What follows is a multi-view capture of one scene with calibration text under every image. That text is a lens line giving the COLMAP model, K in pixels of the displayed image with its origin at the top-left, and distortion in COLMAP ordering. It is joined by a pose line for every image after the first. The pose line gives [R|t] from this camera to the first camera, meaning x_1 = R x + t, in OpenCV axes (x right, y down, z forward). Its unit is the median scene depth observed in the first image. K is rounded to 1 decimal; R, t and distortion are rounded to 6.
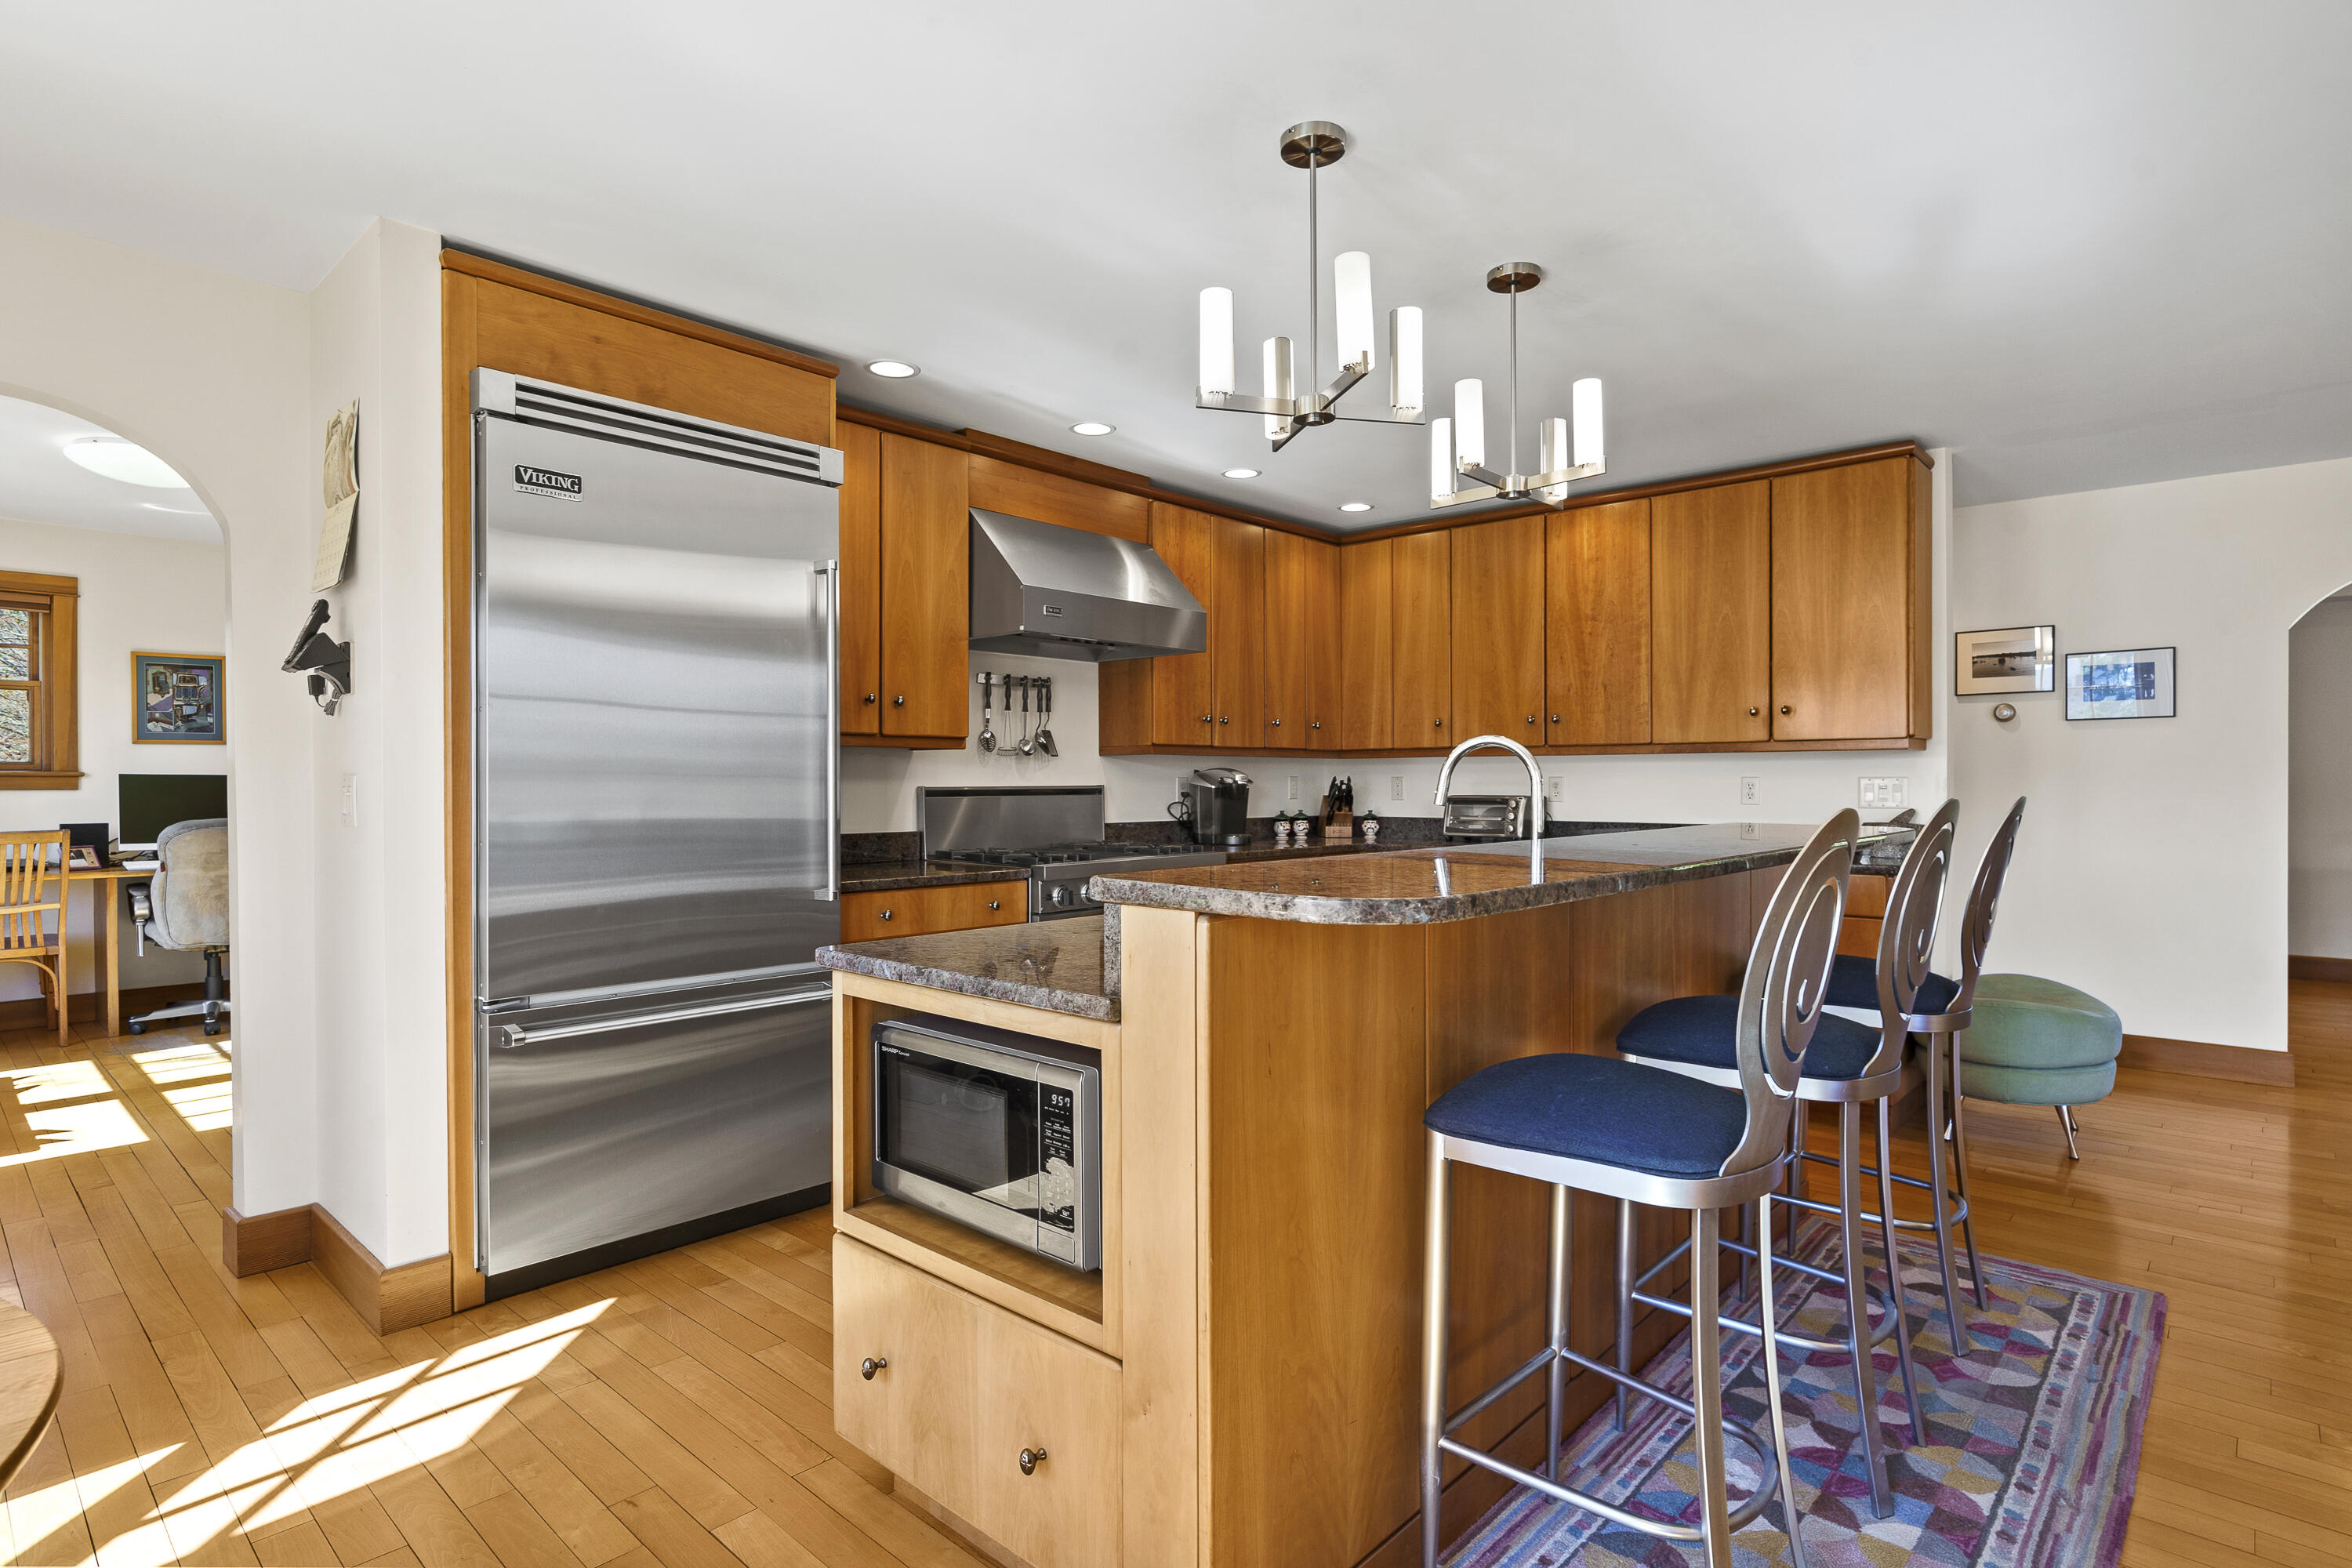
lens RADIAL K [[1219.2, 0, 1151.9], [0, 1219.2, 774.8], [0, 0, 1]] dist [-0.010358, 0.008576]
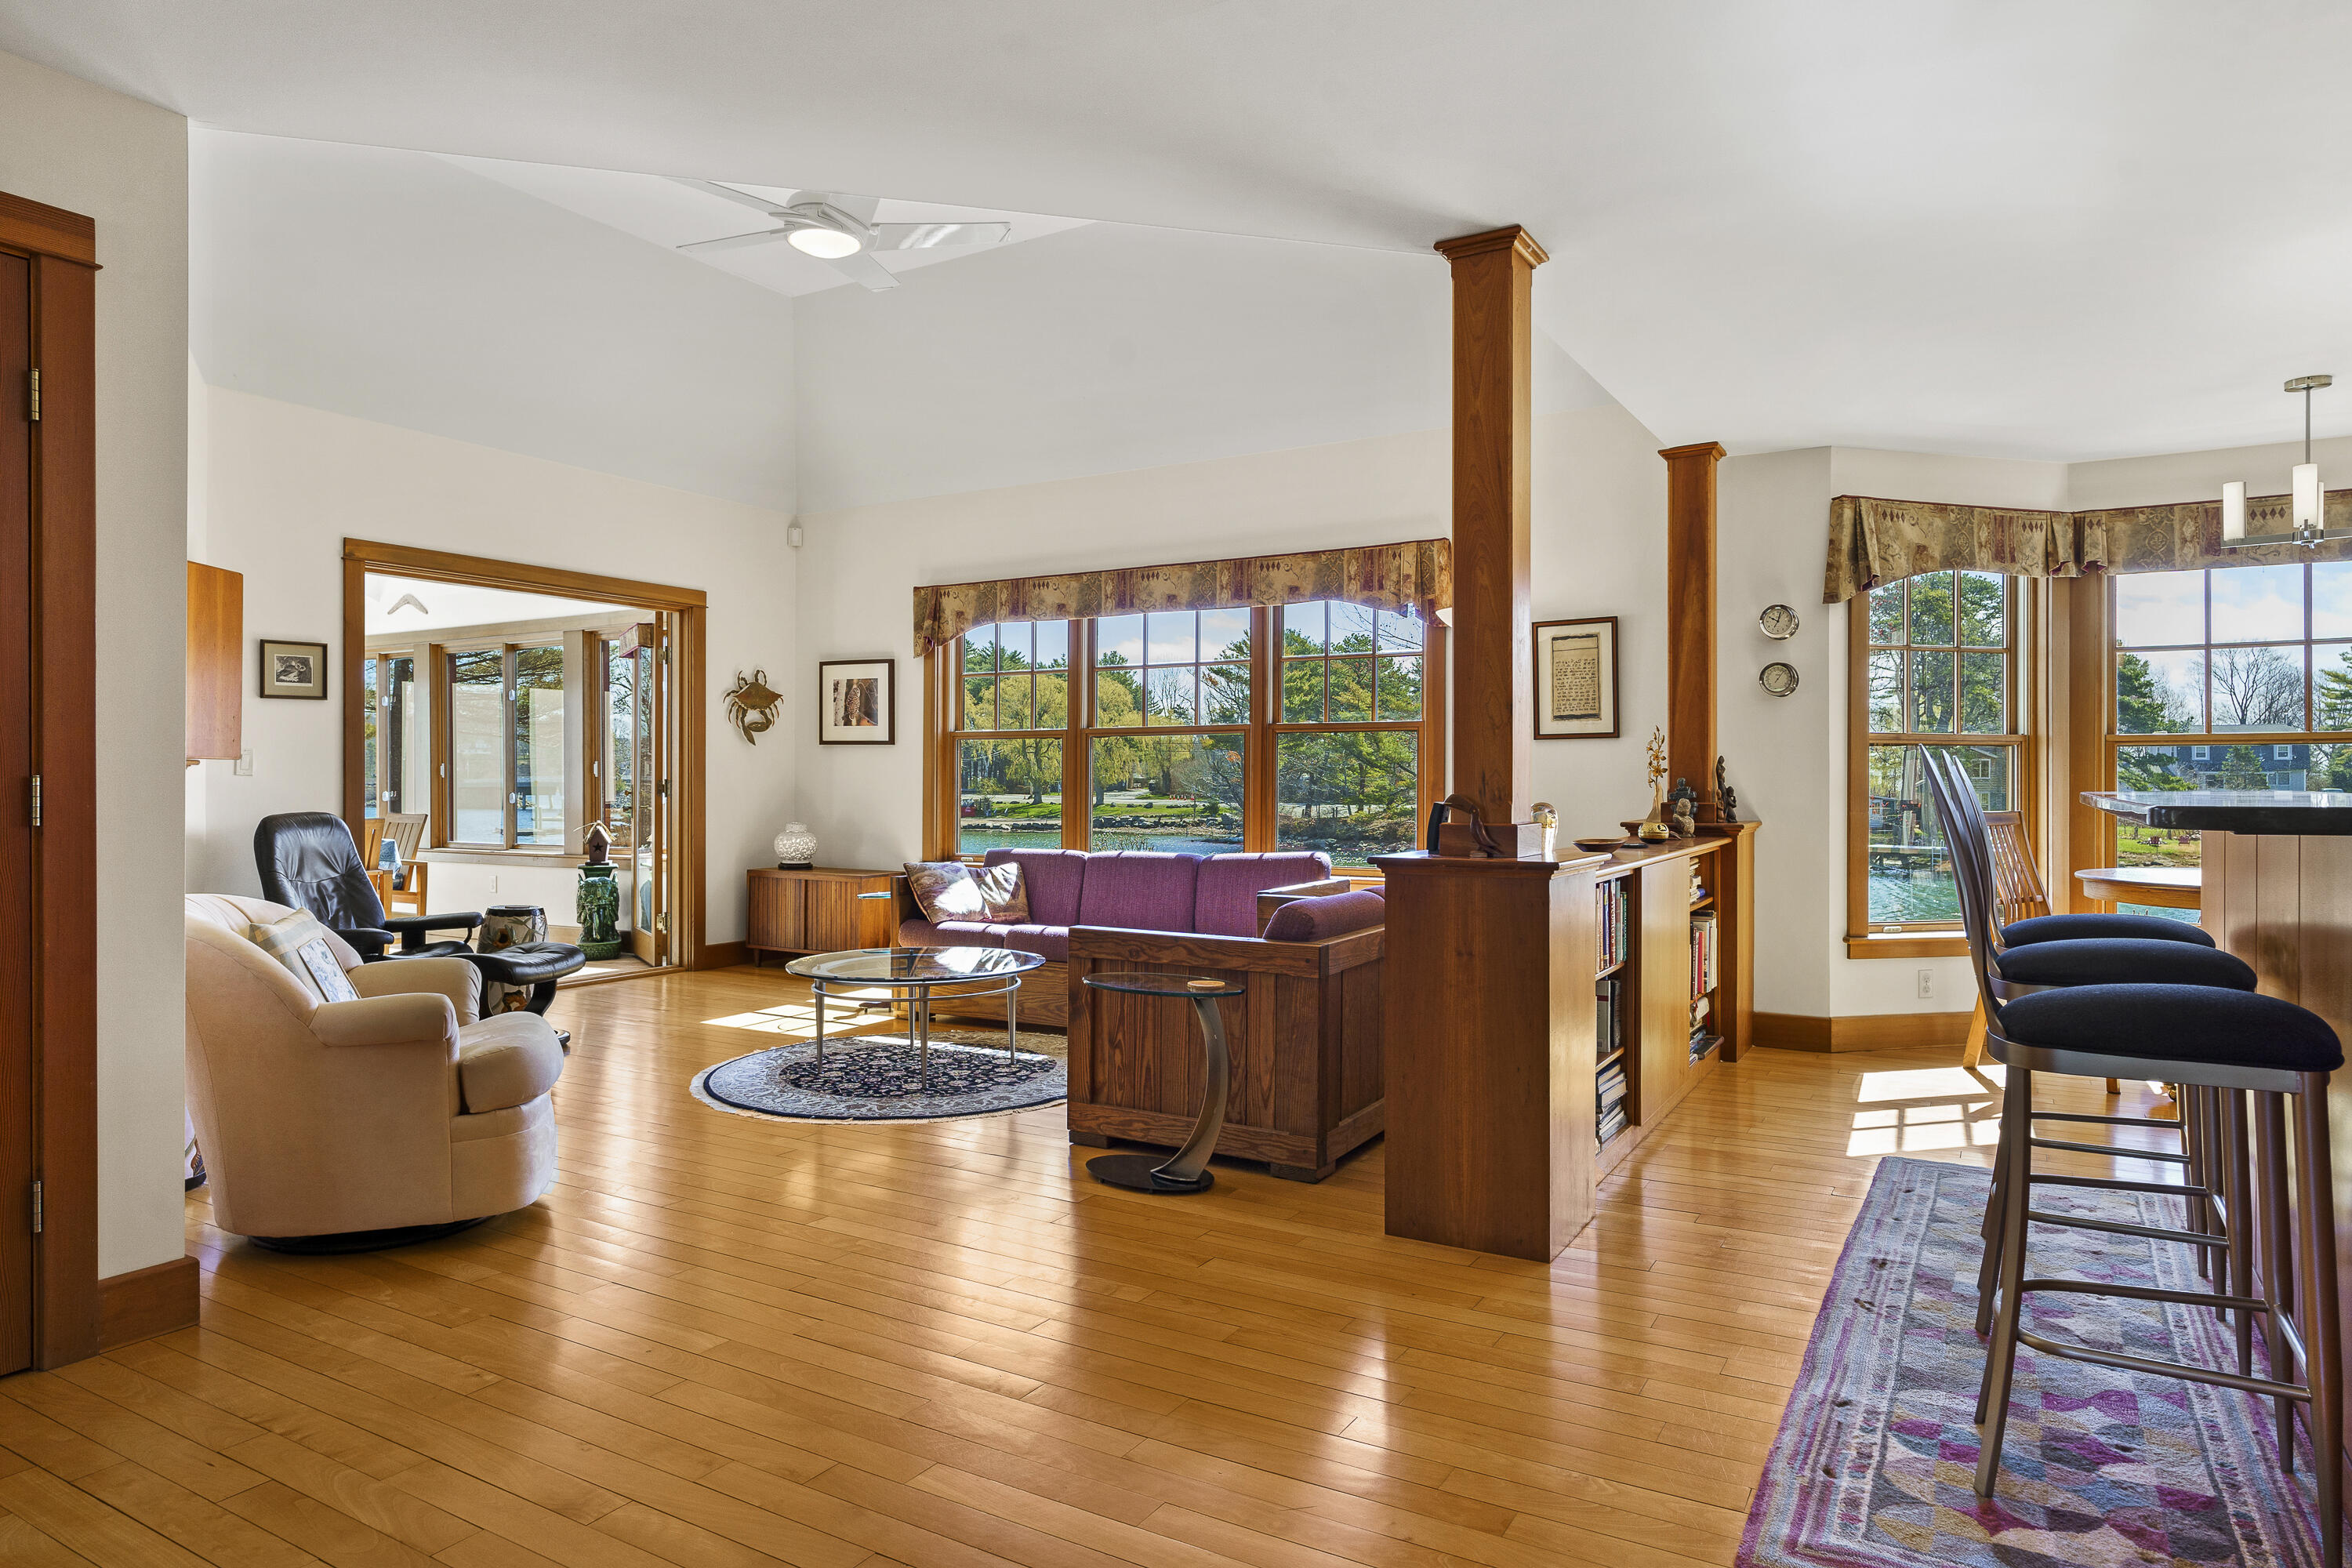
lens RADIAL K [[1395.8, 0, 1162.4], [0, 1395.8, 786.1], [0, 0, 1]] dist [-0.004749, 0.006699]
pose [[-0.980319, 0.001706, -0.197413, 0.678920], [0.002072, 0.999996, -0.001649, 0.022340], [0.197410, -0.002026, -0.980319, 0.883070]]
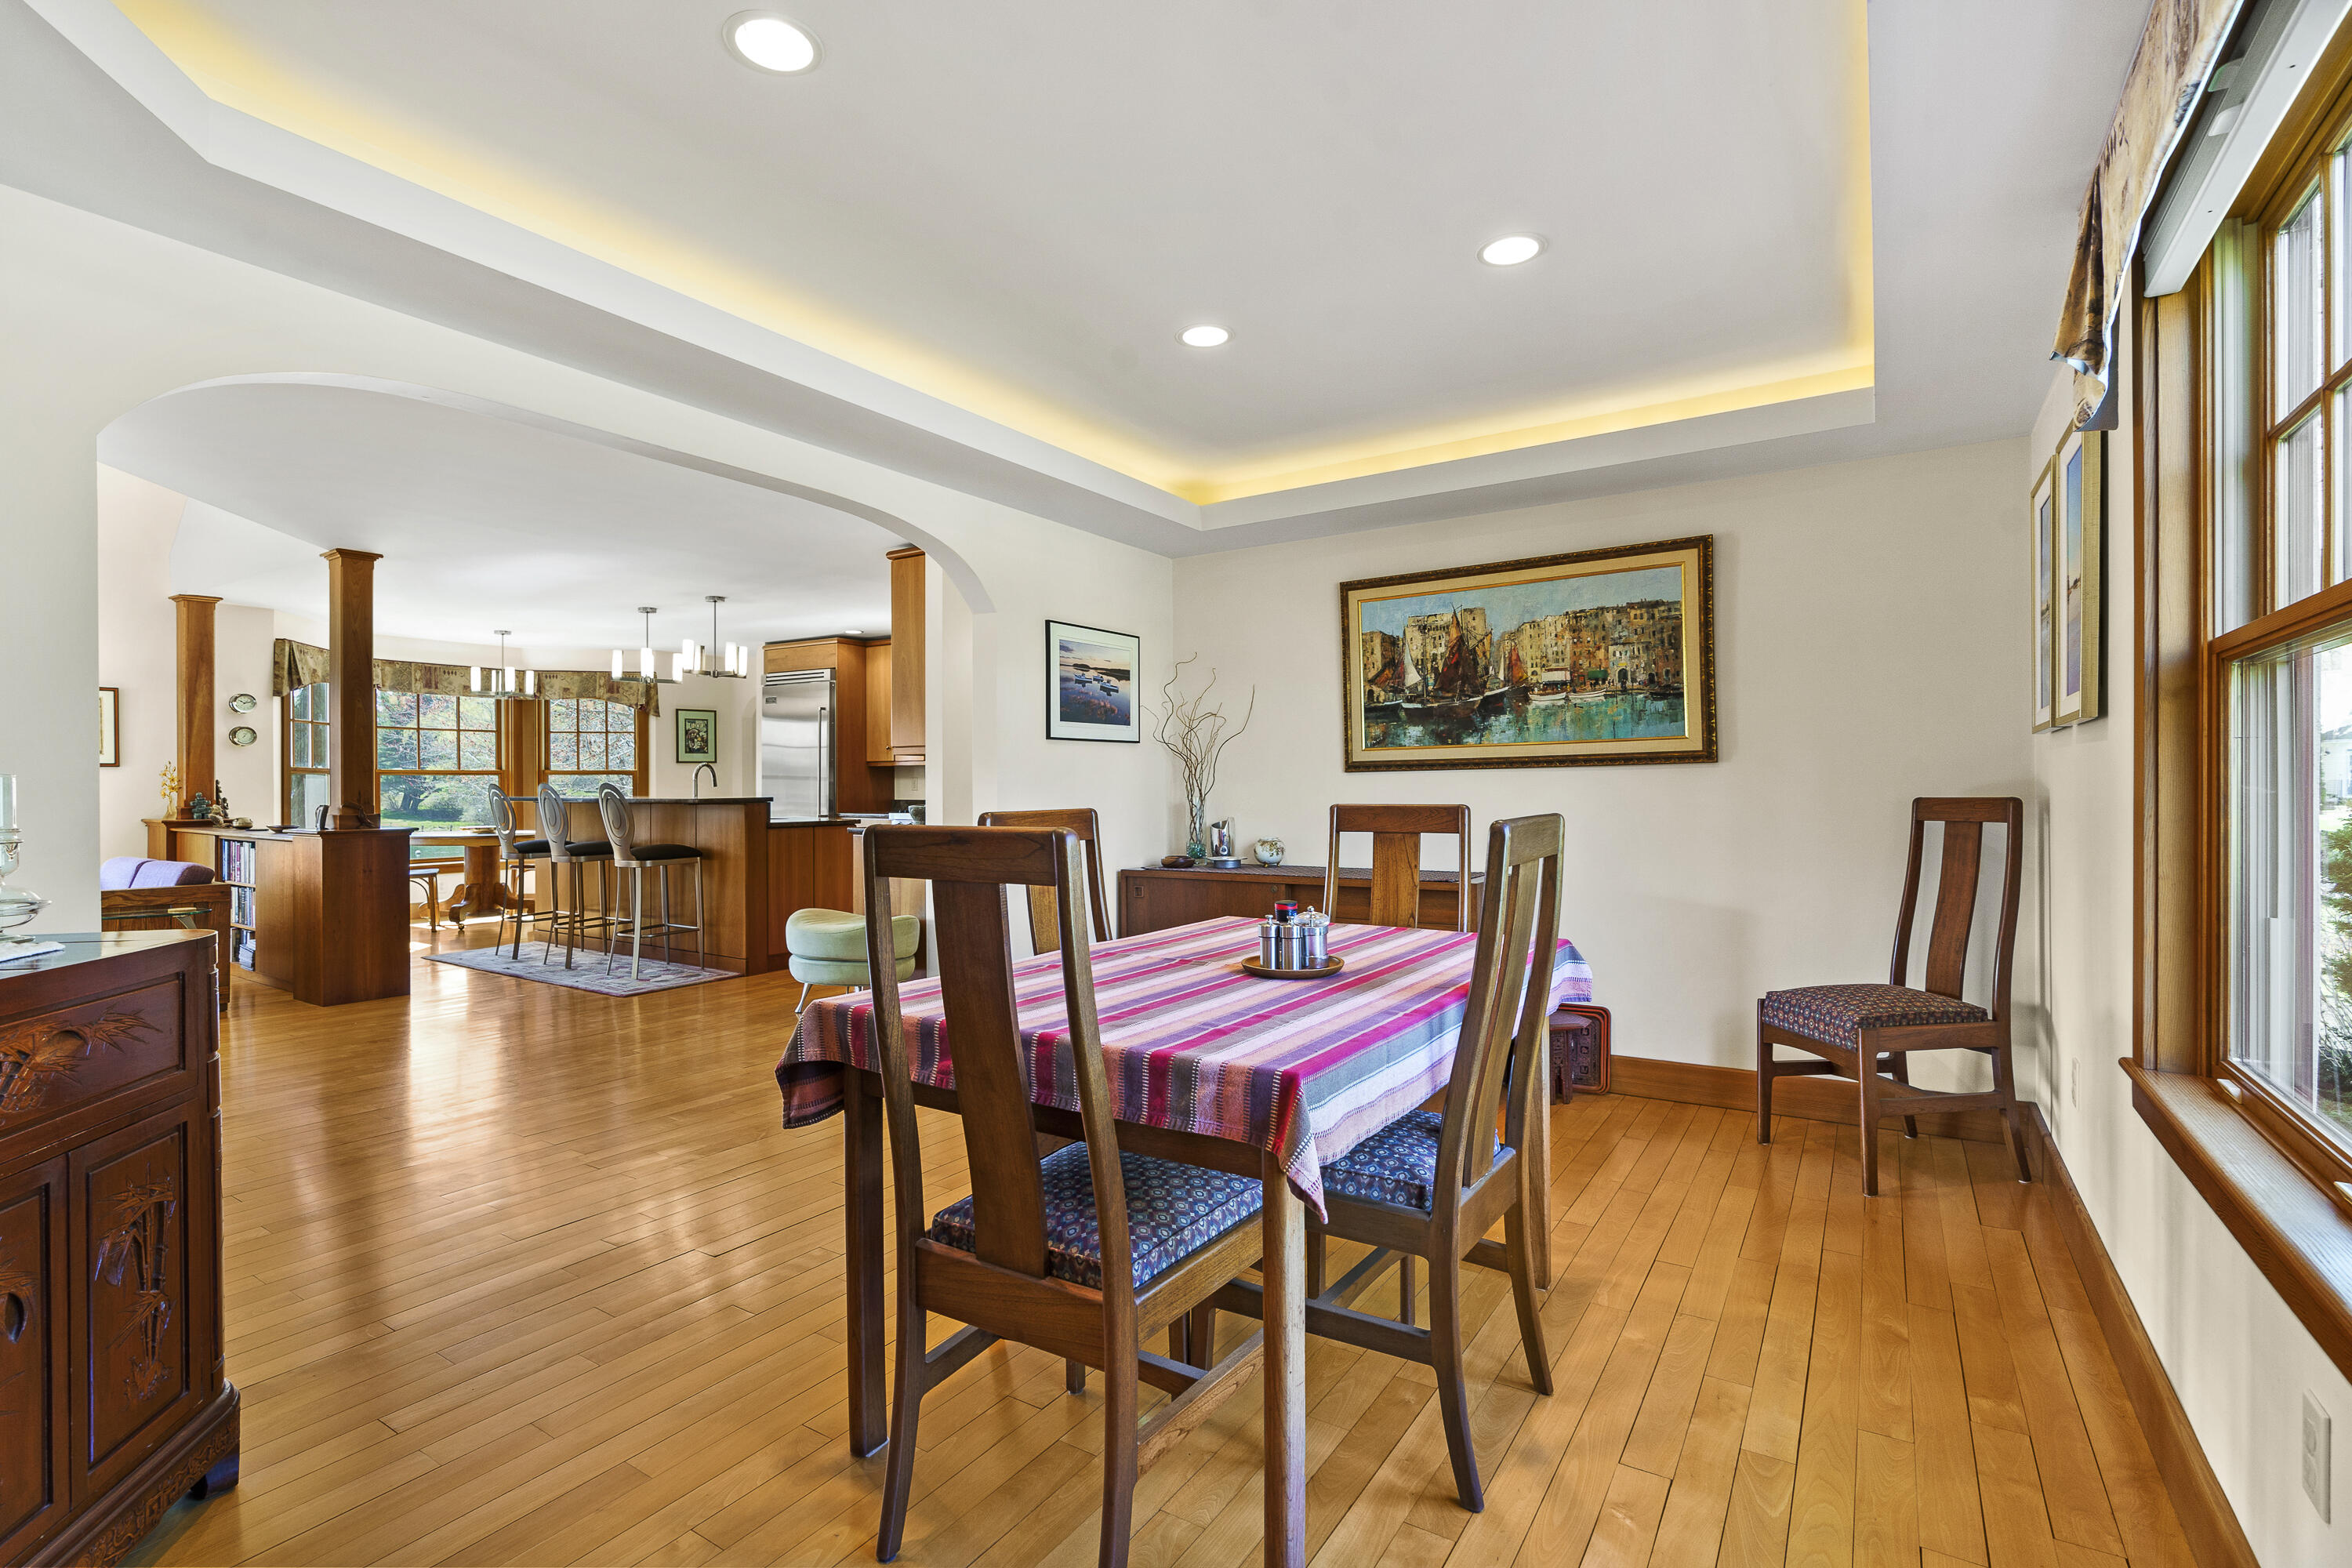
lens RADIAL K [[1082.3, 0, 1165.4], [0, 1082.3, 784.3], [0, 0, 1]] dist [-0.003180, 0.002755]
pose [[0.146763, 0.000609, -0.989172, 1.657866], [0.009192, 0.999956, 0.001979, 0.013108], [0.989129, -0.009383, 0.146751, 0.943044]]
